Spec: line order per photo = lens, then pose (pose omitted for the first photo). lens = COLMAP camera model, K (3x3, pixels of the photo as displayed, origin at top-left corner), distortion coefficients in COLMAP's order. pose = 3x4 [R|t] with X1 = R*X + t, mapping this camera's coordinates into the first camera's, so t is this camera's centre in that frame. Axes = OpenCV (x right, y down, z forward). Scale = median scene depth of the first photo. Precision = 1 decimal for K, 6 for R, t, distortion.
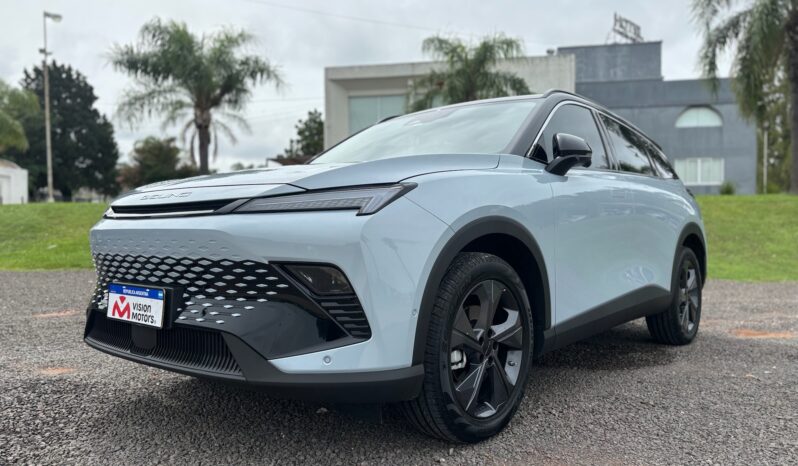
lens RADIAL K [[620.7, 0, 415.1], [0, 620.7, 240.8], [0, 0, 1]] dist [0.027190, -0.037060]
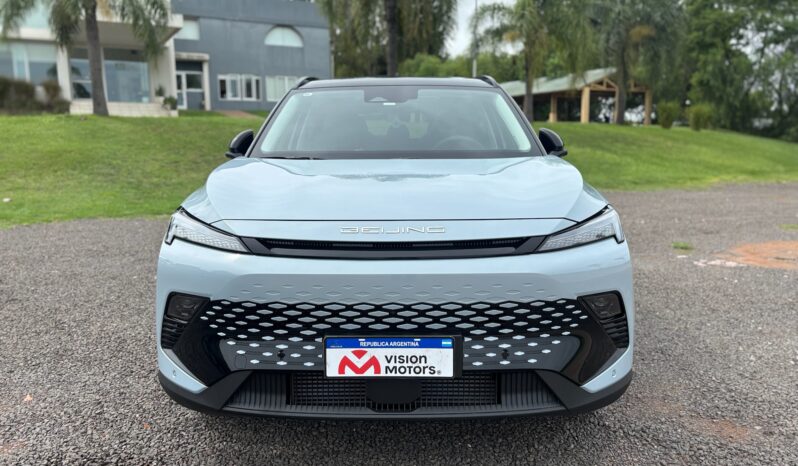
lens RADIAL K [[620.7, 0, 381.2], [0, 620.7, 242.6], [0, 0, 1]] dist [0.027190, -0.037060]
pose [[0.775375, -0.106122, 0.622521, -0.995107], [0.004885, 0.986757, 0.162130, -0.201746], [-0.631483, -0.122671, 0.765625, 0.356341]]
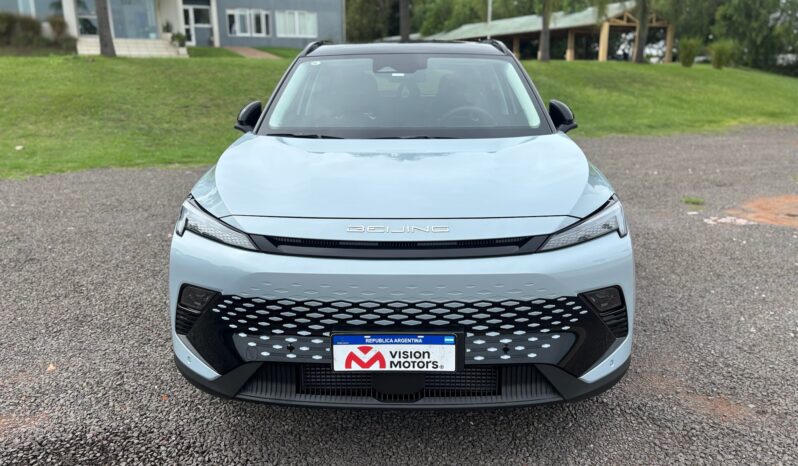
lens RADIAL K [[620.7, 0, 384.5], [0, 620.7, 237.9], [0, 0, 1]] dist [0.027190, -0.037060]
pose [[0.784919, -0.165909, 0.596973, -0.985163], [0.006607, 0.965670, 0.259688, -0.300923], [-0.619563, -0.199890, 0.759069, 0.350000]]
